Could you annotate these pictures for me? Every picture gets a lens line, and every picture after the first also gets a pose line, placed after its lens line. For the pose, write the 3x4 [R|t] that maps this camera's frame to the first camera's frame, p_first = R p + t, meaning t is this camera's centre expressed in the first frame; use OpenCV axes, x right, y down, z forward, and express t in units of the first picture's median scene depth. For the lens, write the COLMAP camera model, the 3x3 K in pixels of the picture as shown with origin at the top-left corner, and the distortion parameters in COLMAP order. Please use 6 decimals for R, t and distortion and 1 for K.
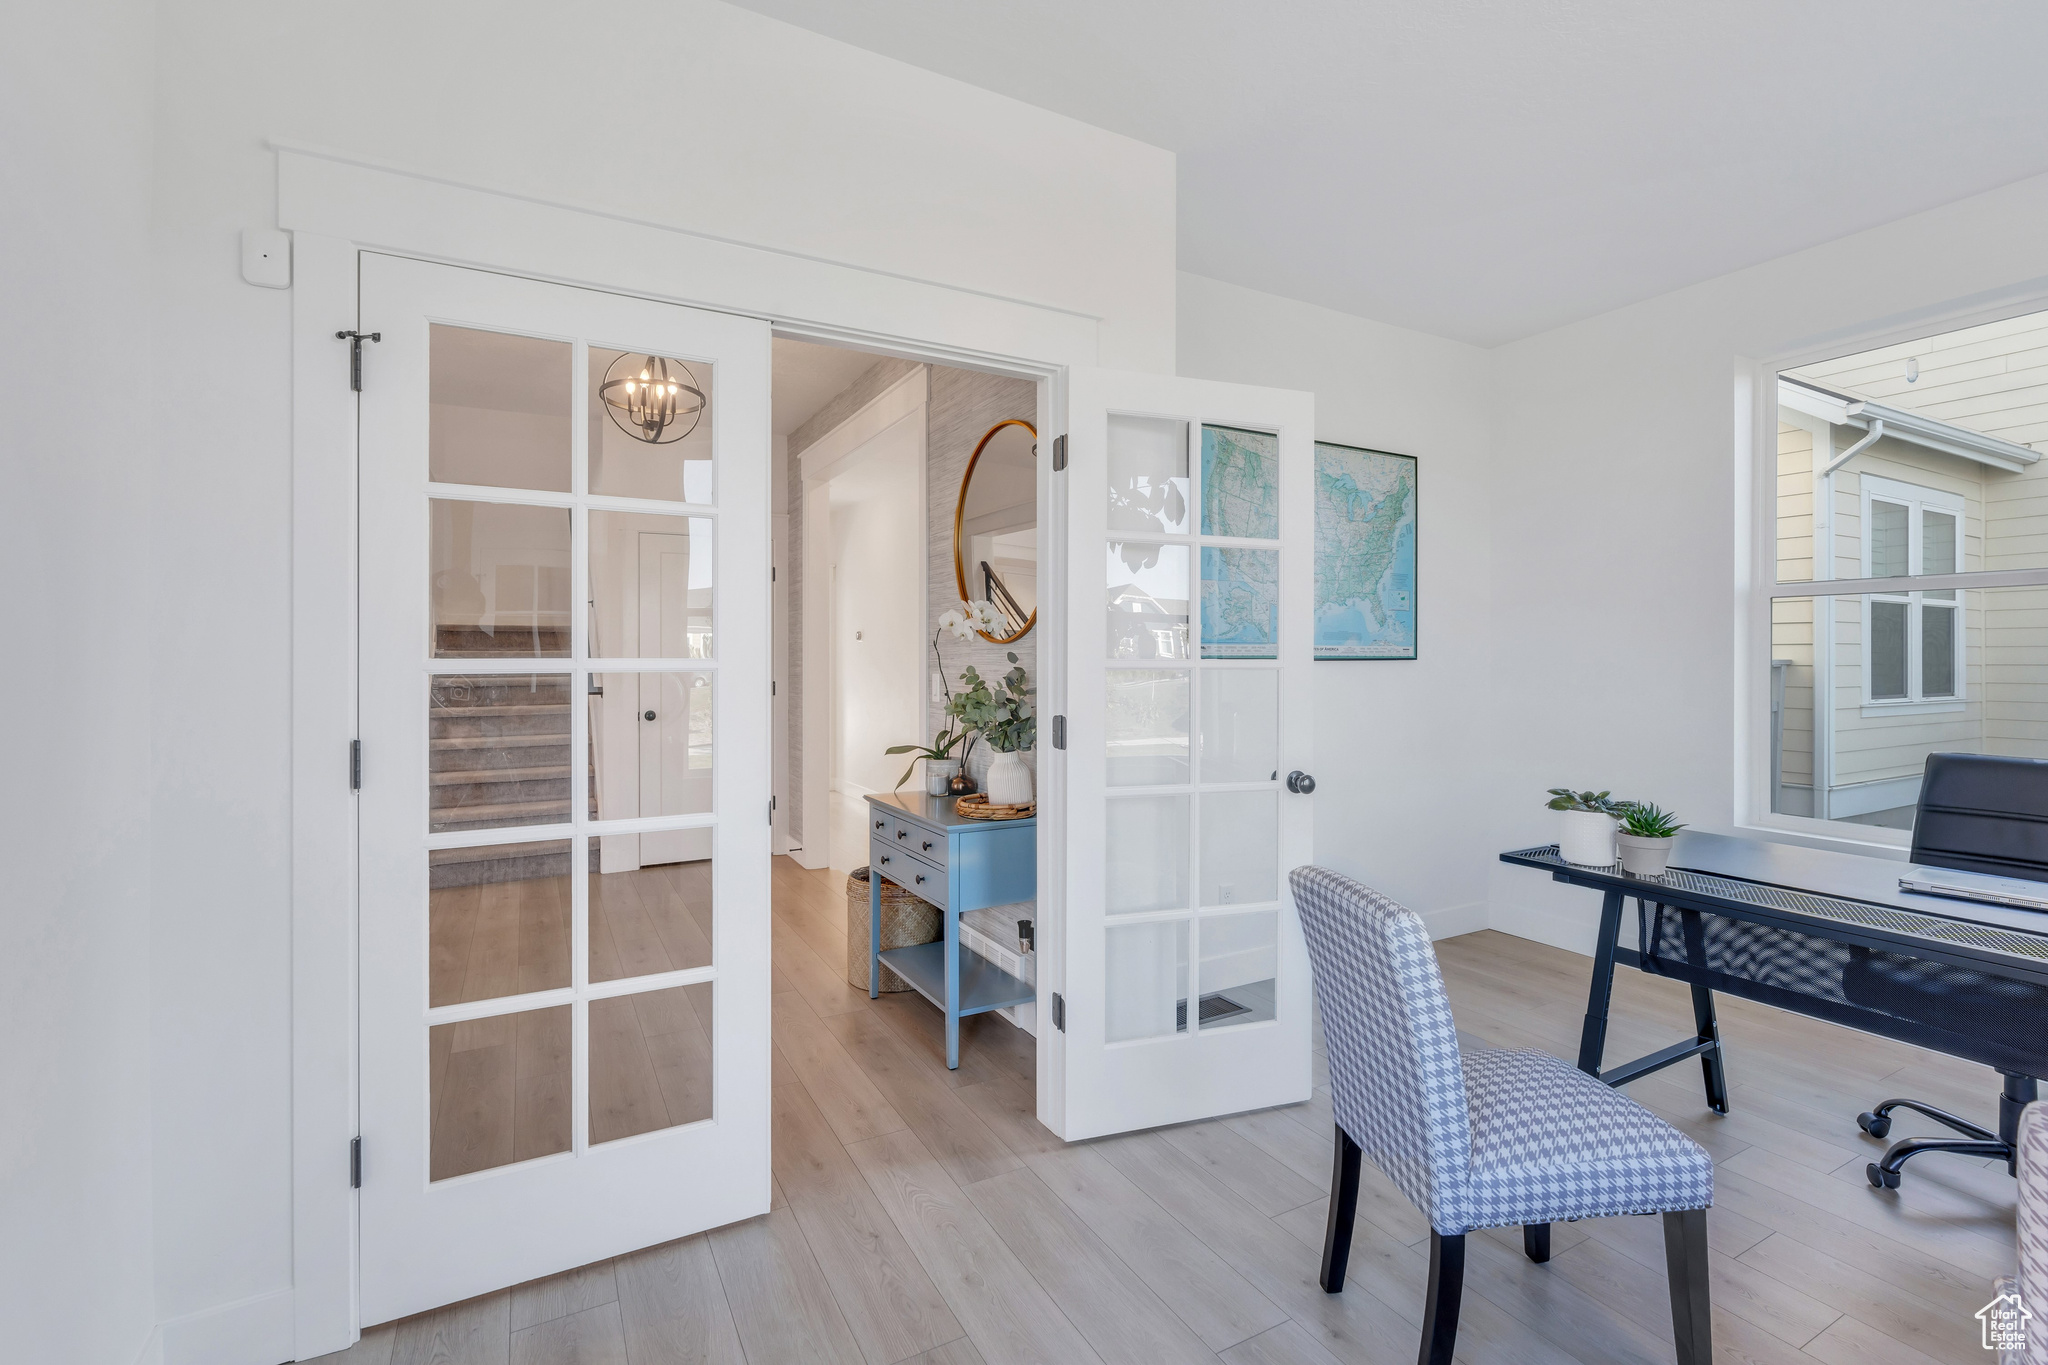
lens RADIAL K [[928.3, 0, 1024.3], [0, 928.3, 672.9], [0, 0, 1]] dist [-0.007204, 0.001844]
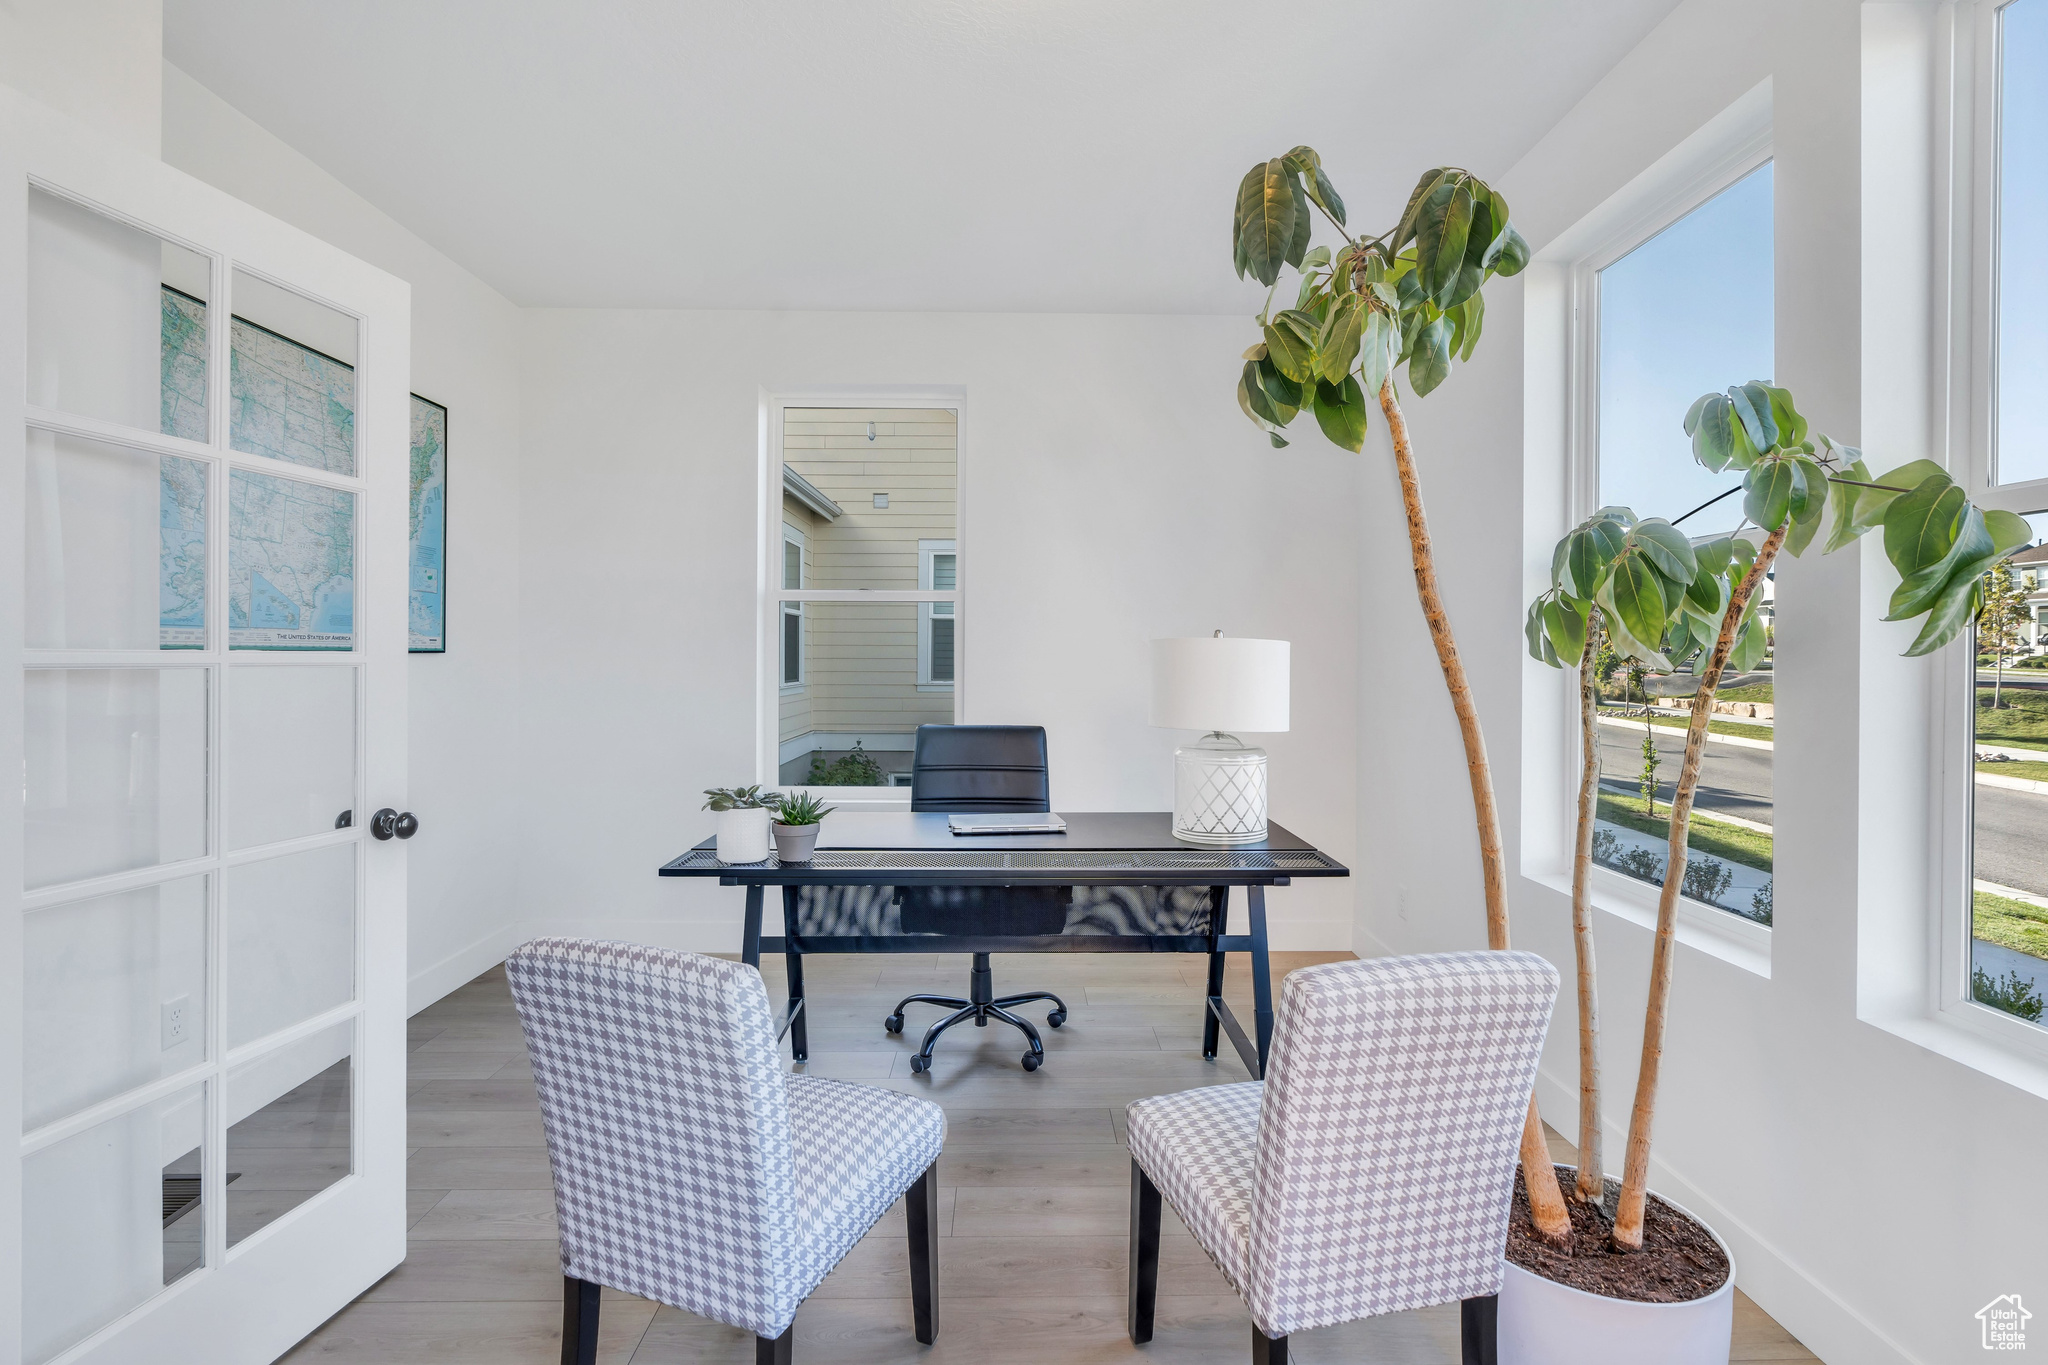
lens RADIAL K [[928.3, 0, 1028.4], [0, 928.3, 663.6], [0, 0, 1]] dist [-0.007204, 0.001844]
pose [[0.459728, -0.004988, 0.888046, -0.116707], [0.007411, 0.999971, 0.001780, -0.003279], [-0.888029, 0.005763, 0.459751, 0.254317]]
